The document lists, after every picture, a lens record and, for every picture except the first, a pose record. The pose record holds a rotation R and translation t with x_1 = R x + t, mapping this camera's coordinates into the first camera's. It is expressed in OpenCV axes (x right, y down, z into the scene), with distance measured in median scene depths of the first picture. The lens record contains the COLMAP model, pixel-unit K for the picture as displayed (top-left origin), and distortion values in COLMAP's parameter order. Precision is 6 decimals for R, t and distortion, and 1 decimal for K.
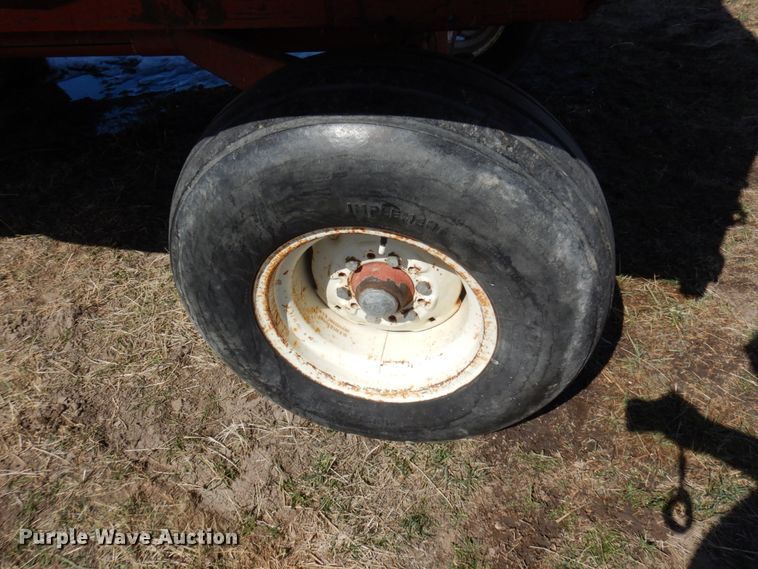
lens RADIAL K [[539.5, 0, 379.0], [0, 539.5, 284.5], [0, 0, 1]] dist [0.001582, 0.000738]
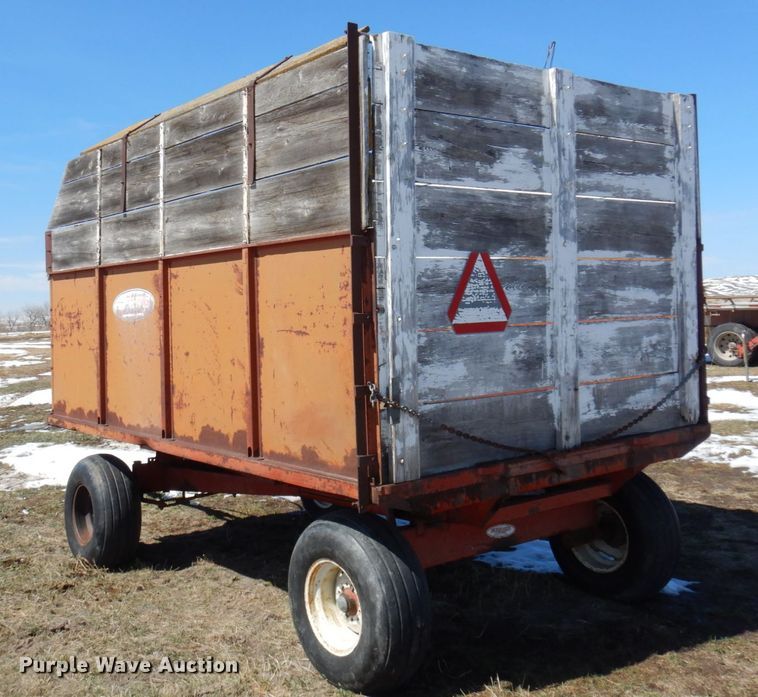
lens RADIAL K [[906.0, 0, 379.0], [0, 906.0, 348.5], [0, 0, 1]] dist [0.006499, -0.007345]
pose [[0.766762, 0.064232, -0.638709, 2.483009], [-0.426461, 0.794648, -0.432048, 0.761691], [0.479798, 0.603663, 0.636698, -2.083182]]
